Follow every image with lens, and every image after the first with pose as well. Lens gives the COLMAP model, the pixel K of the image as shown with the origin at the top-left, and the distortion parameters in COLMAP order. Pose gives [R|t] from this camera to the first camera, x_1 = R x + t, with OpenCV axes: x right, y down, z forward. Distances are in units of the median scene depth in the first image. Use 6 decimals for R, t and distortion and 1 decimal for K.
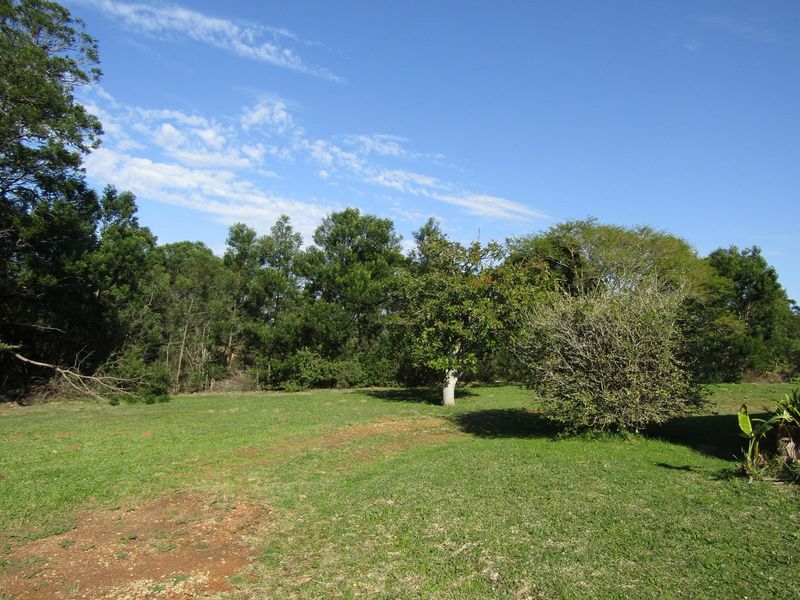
lens RADIAL K [[564.9, 0, 401.9], [0, 564.9, 290.2], [0, 0, 1]] dist [-0.008527, 0.003150]
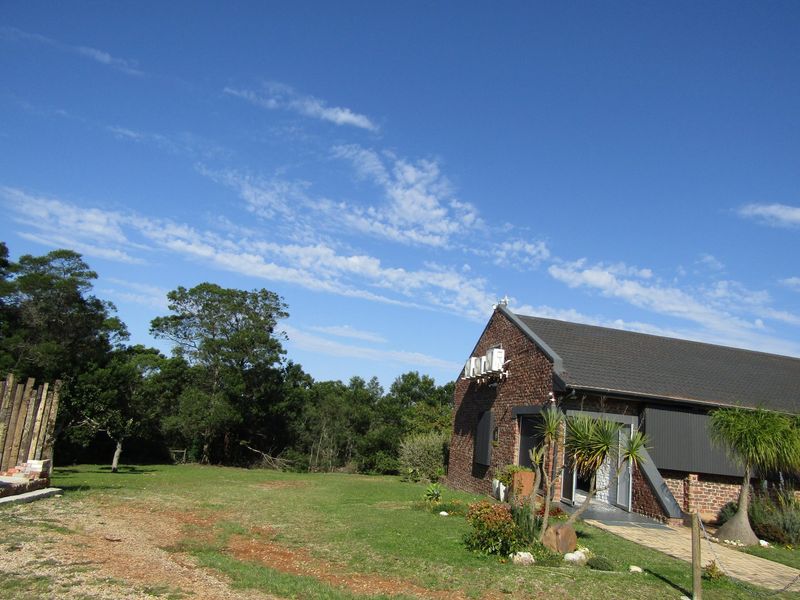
lens RADIAL K [[566.7, 0, 400.0], [0, 566.7, 300.0], [0, 0, 1]] dist [0.003598, -0.000993]
pose [[0.959109, -0.013603, -0.282709, 0.397584], [-0.033050, 0.986629, -0.159595, -0.087197], [0.281100, 0.162412, 0.945836, -0.767949]]
